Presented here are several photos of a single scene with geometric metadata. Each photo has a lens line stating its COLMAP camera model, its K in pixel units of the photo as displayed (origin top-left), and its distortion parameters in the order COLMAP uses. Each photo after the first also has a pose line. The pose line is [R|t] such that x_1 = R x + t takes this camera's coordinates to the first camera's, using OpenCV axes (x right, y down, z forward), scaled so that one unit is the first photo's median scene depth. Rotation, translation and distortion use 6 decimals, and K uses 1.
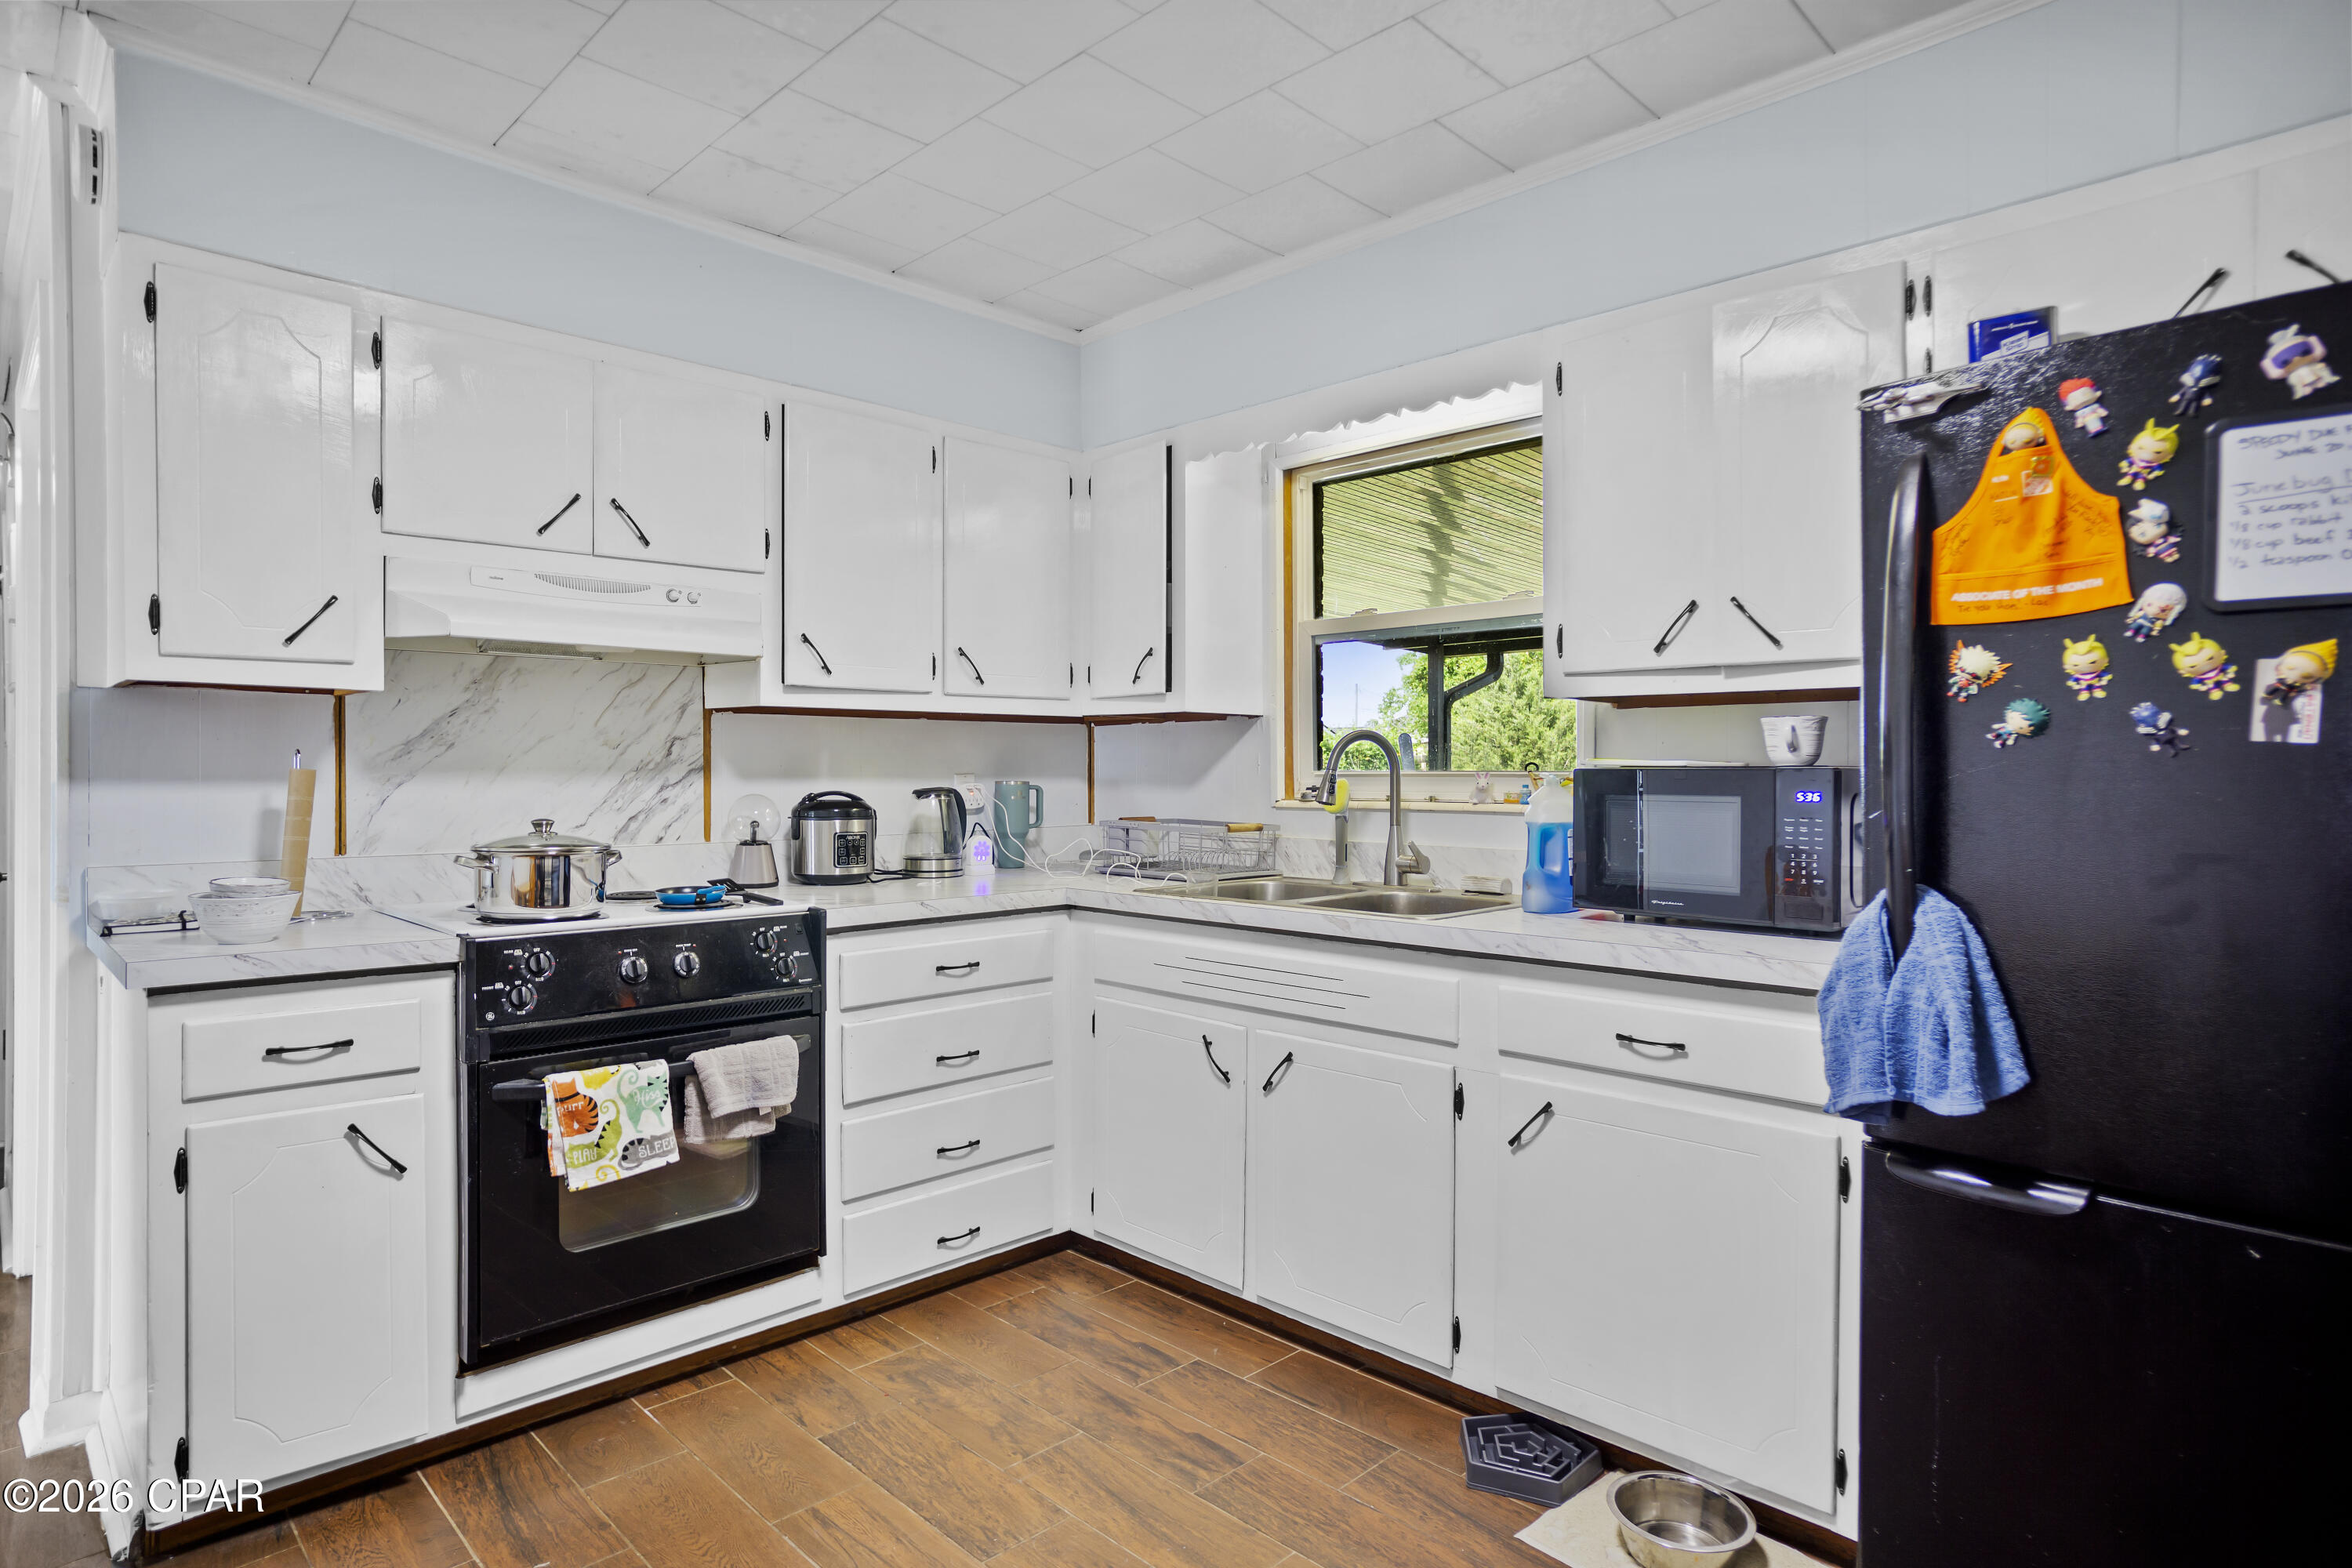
lens RADIAL K [[1275.7, 0, 1165.3], [0, 1275.7, 775.2], [0, 0, 1]] dist [-0.067257, 0.045544]
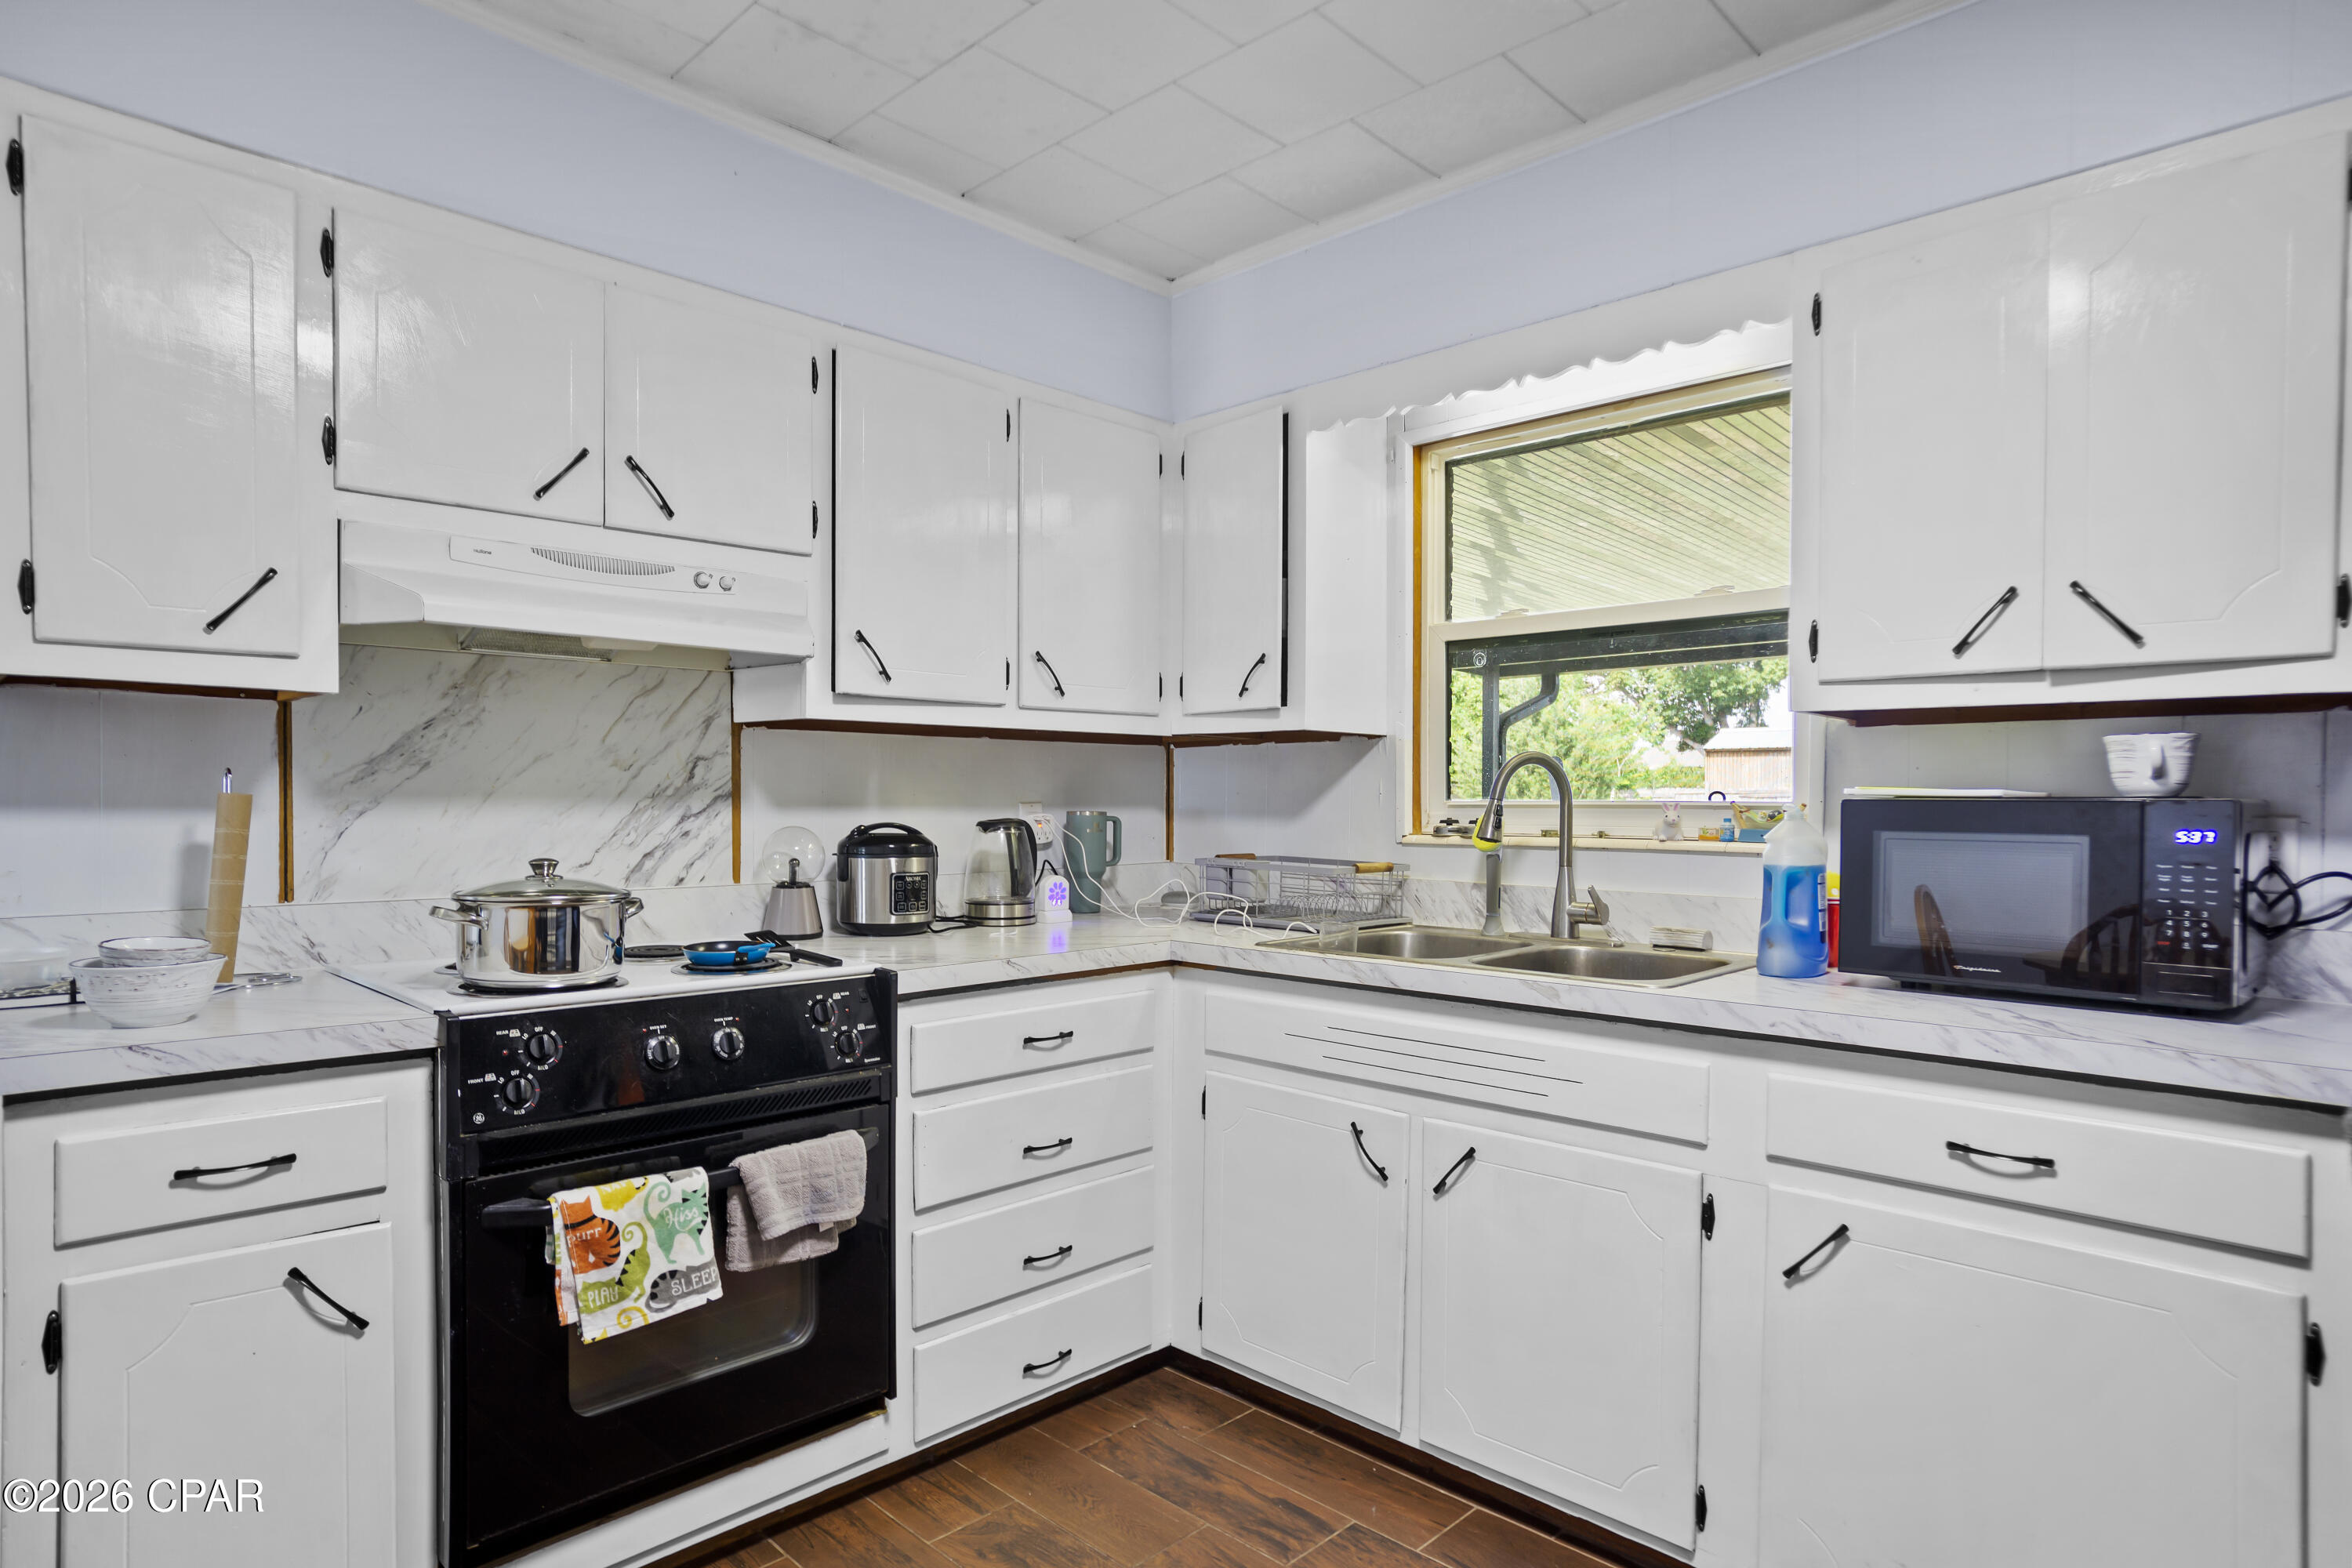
lens RADIAL K [[1290.9, 0, 1164.1], [0, 1290.9, 823.9], [0, 0, 1]] dist [-0.069905, 0.048360]
pose [[0.999950, 0.003864, 0.009237, -0.107852], [-0.004002, 0.999881, 0.014931, 0.000011], [-0.009178, -0.014968, 0.999846, 0.190207]]
